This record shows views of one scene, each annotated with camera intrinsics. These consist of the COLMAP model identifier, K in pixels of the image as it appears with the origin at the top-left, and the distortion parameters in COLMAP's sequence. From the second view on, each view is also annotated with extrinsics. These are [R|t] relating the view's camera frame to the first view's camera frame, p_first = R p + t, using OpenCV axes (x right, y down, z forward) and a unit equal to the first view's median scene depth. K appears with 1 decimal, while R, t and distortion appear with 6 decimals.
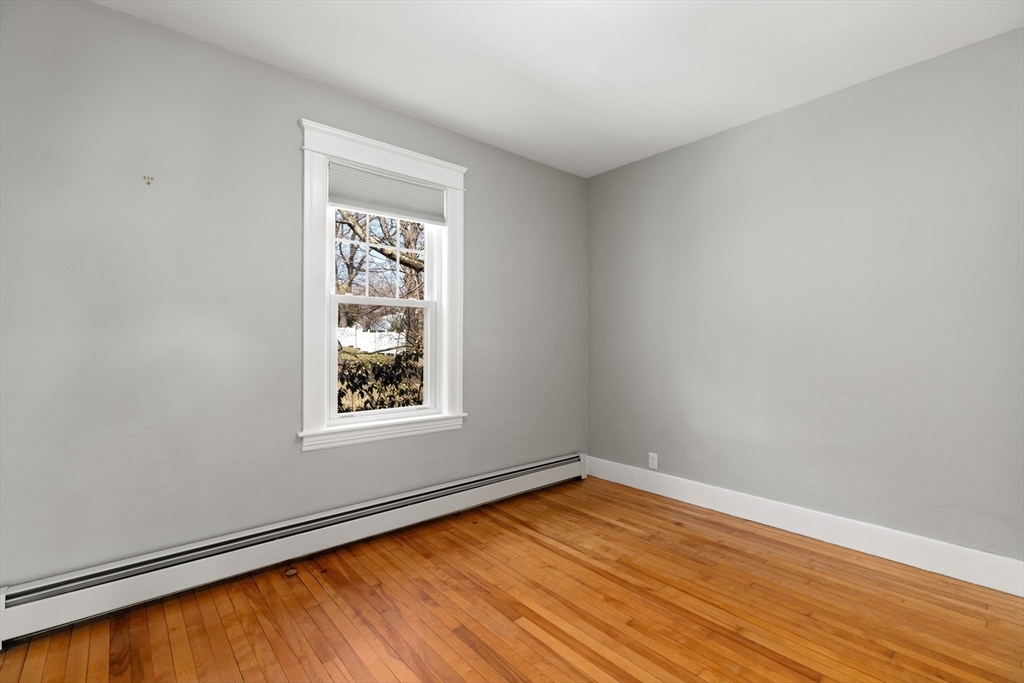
lens RADIAL K [[460.5, 0, 512.7], [0, 460.5, 342.3], [0, 0, 1]] dist [0.007538, -0.001127]
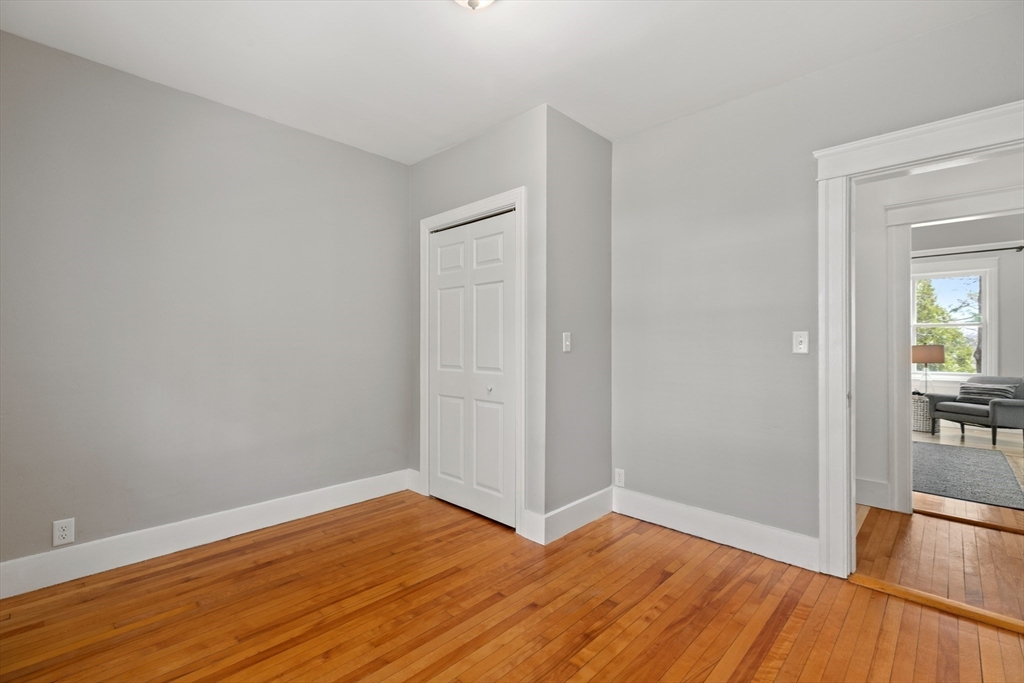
lens RADIAL K [[460.5, 0, 506.0], [0, 460.5, 342.6], [0, 0, 1]] dist [0.007538, -0.001127]
pose [[-0.087113, 0.002180, 0.996196, -0.569359], [0.002376, 0.999995, -0.001980, -0.000624], [-0.996196, 0.002195, -0.087118, 0.661837]]
